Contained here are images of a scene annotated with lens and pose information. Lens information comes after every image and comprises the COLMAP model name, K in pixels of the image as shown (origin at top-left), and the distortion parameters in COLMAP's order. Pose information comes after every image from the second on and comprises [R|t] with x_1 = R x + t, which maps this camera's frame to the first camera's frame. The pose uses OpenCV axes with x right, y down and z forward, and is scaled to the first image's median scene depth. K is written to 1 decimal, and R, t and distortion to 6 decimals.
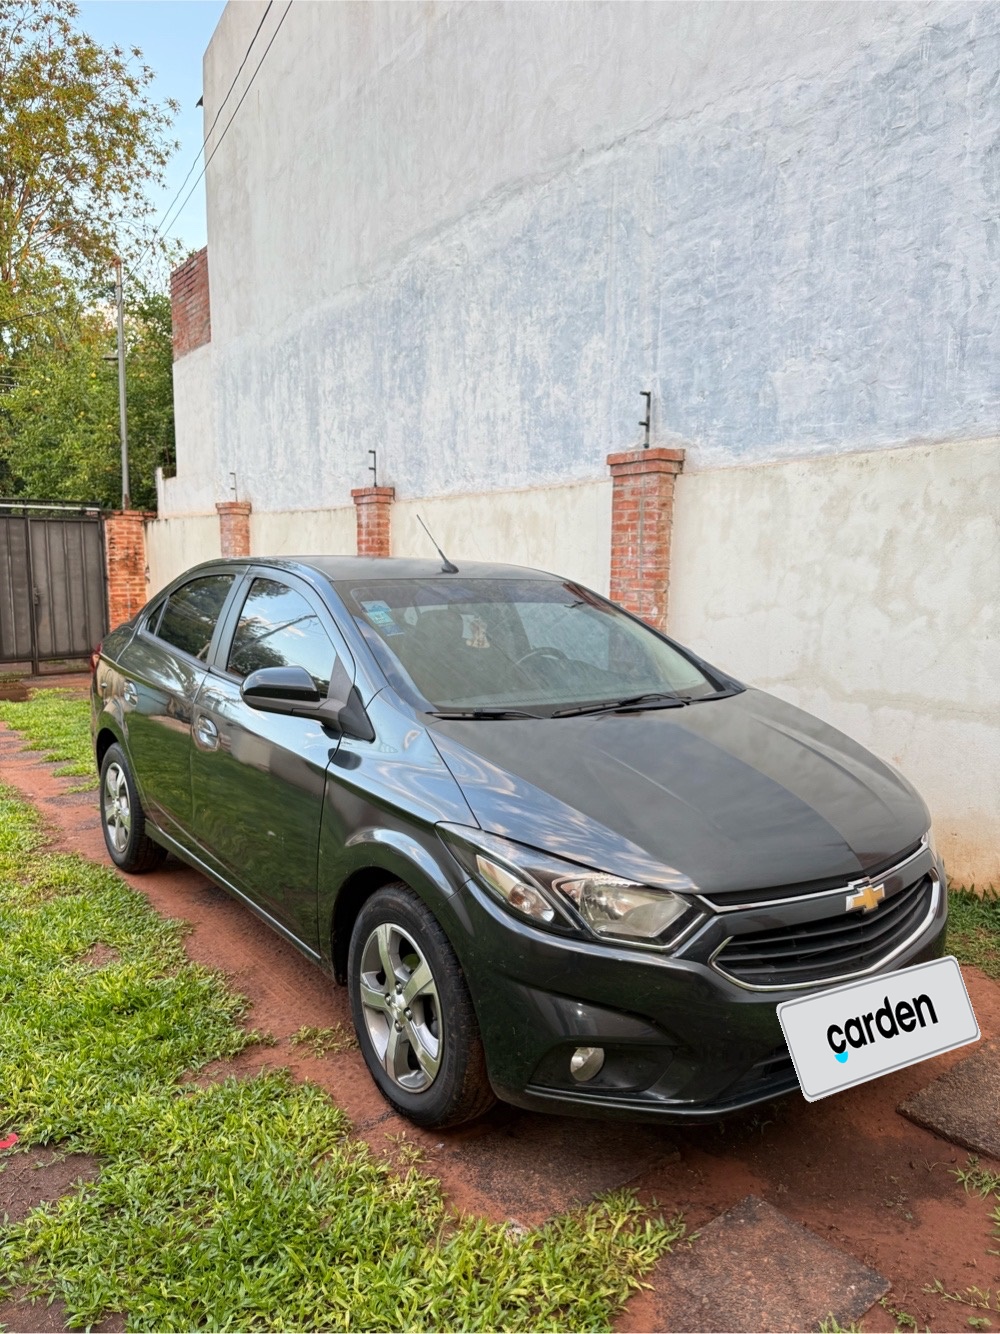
lens RADIAL K [[999.1, 0, 501.1], [0, 999.1, 708.1], [0, 0, 1]] dist [-0.030271, -0.001752]
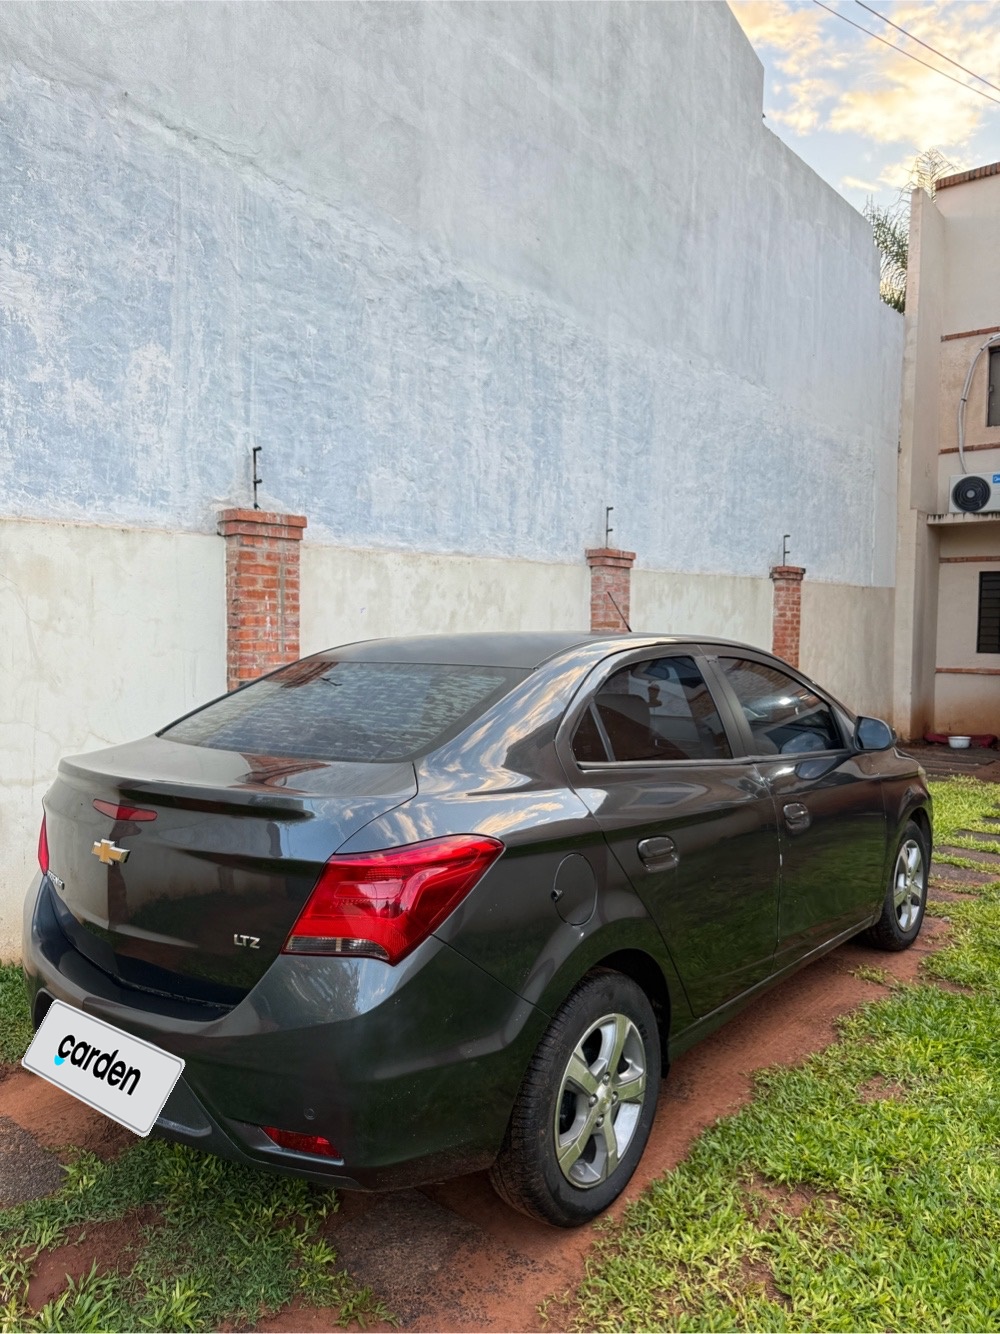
lens RADIAL K [[918.9, 0, 500.0], [0, 918.9, 667.0], [0, 0, 1]] dist [0.182293, -0.311924]
pose [[-0.242158, -0.029898, 0.969776, -0.824105], [0.144491, 0.987268, 0.066517, -0.160463], [-0.959417, 0.156232, -0.234755, 1.130473]]
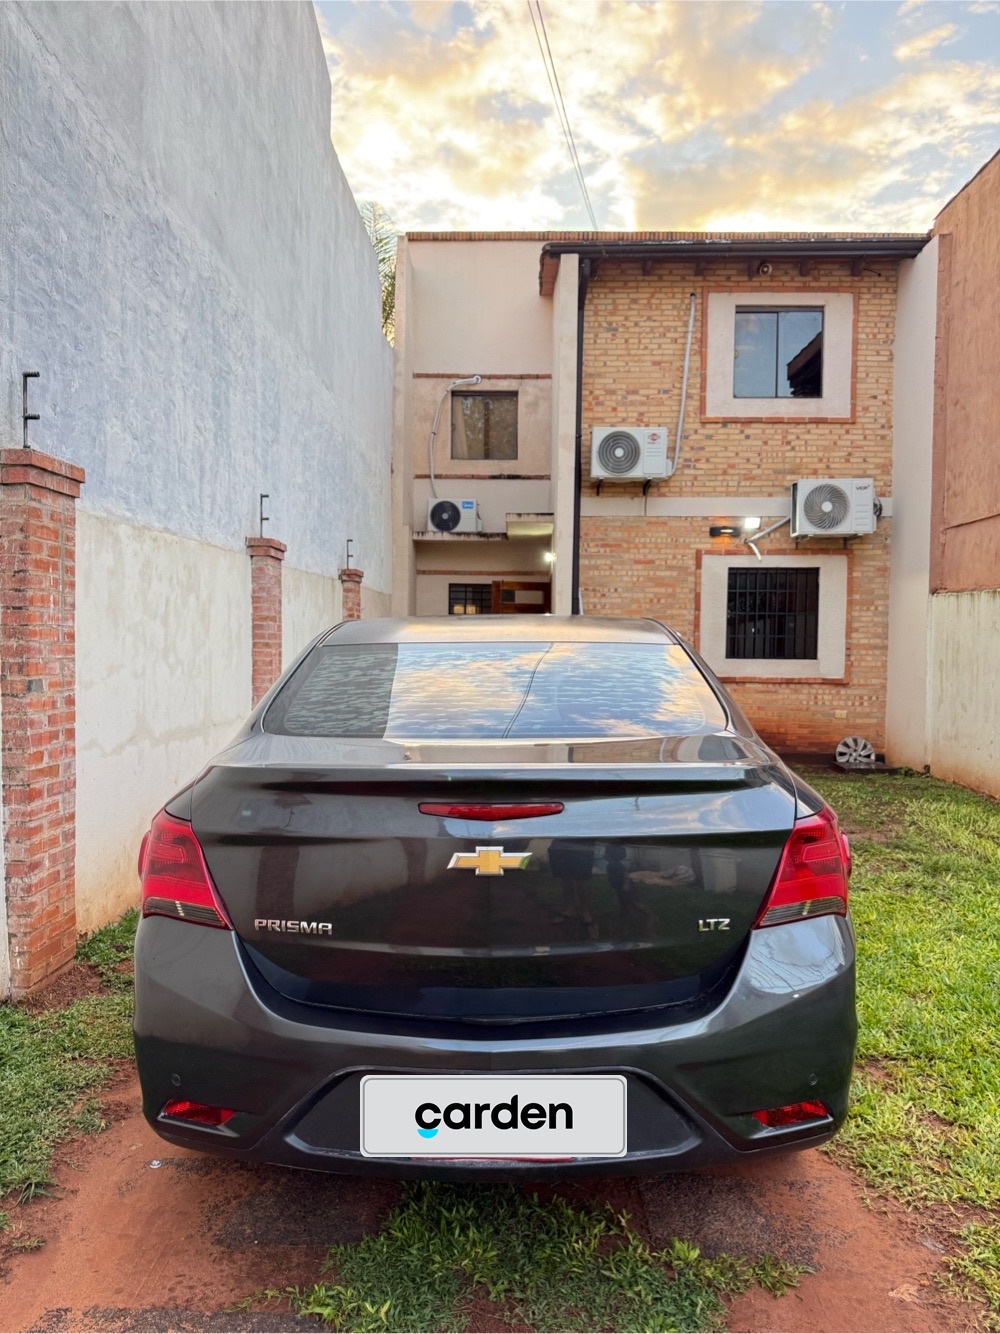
lens RADIAL K [[934.7, 0, 498.9], [0, 934.7, 680.3], [0, 0, 1]] dist [0.006587, -0.000974]
pose [[-0.787696, -0.026513, 0.615493, -0.576680], [0.086653, 0.984373, 0.153300, -0.198079], [-0.609939, 0.174088, -0.773089, 1.489003]]
